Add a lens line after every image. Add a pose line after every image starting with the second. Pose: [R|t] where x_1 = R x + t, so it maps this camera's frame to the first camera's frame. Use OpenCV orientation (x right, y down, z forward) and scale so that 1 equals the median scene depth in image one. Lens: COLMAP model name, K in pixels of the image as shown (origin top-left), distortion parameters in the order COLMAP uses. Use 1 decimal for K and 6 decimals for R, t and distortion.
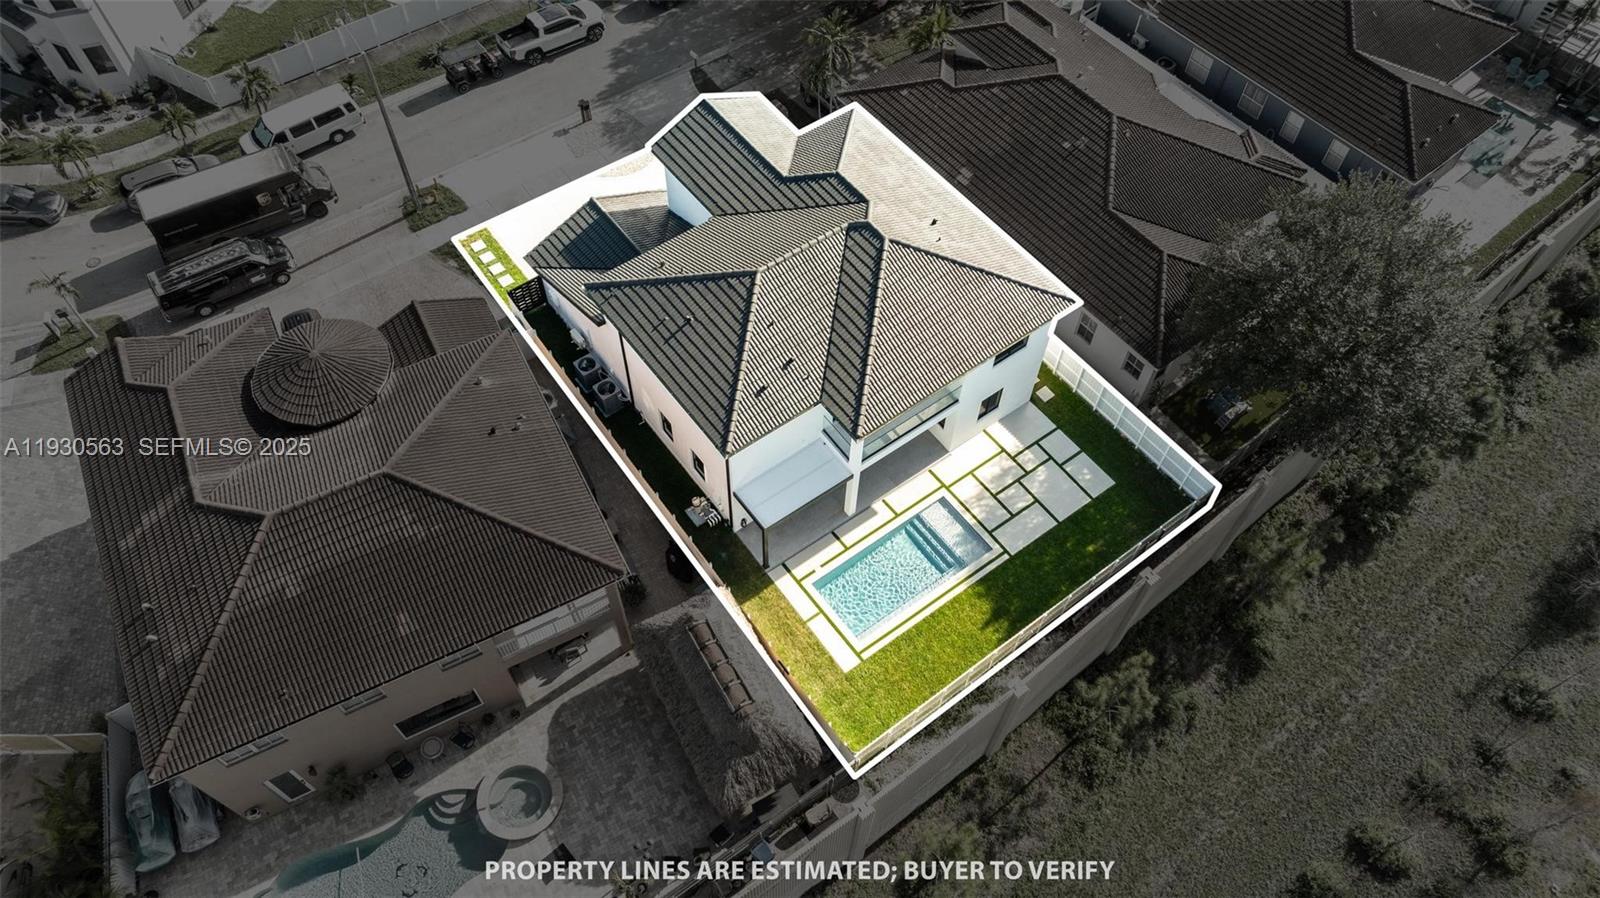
lens RADIAL K [[1272.5, 0, 800.0], [0, 1272.5, 449.0], [0, 0, 1]] dist [-0.018827, -0.000148]
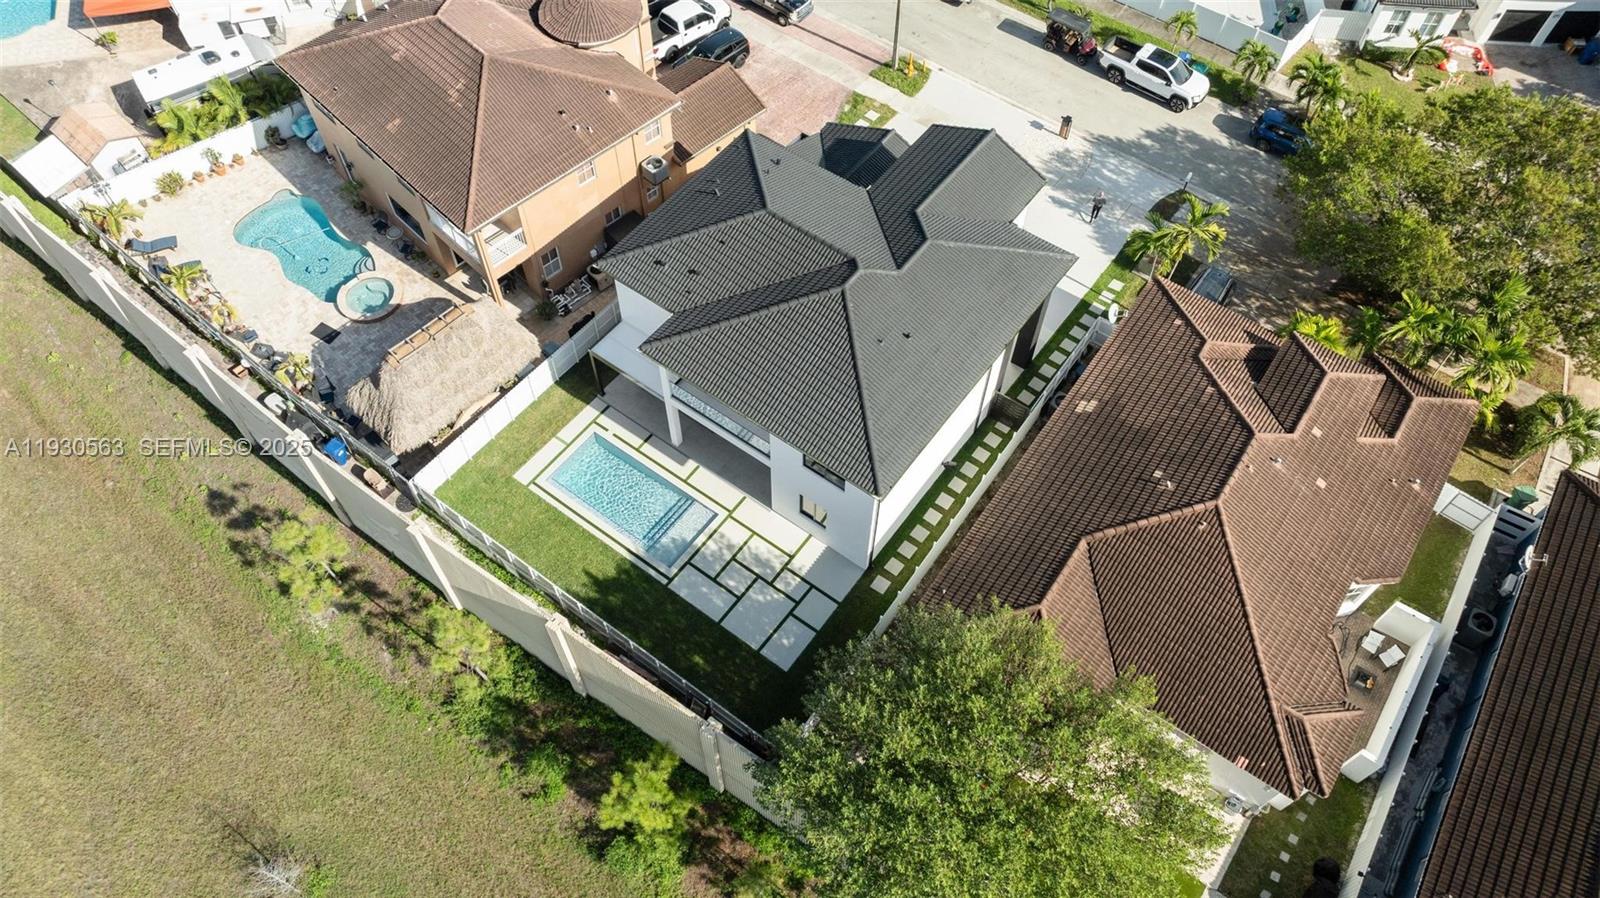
lens RADIAL K [[1272.5, 0, 800.0], [0, 1272.5, 449.0], [0, 0, 1]] dist [-0.018827, -0.000148]
pose [[0.253877, 0.768790, -0.586948, 0.646678], [-0.780922, 0.520973, 0.344598, -0.366345], [0.570708, 0.370876, 0.732628, 0.284097]]
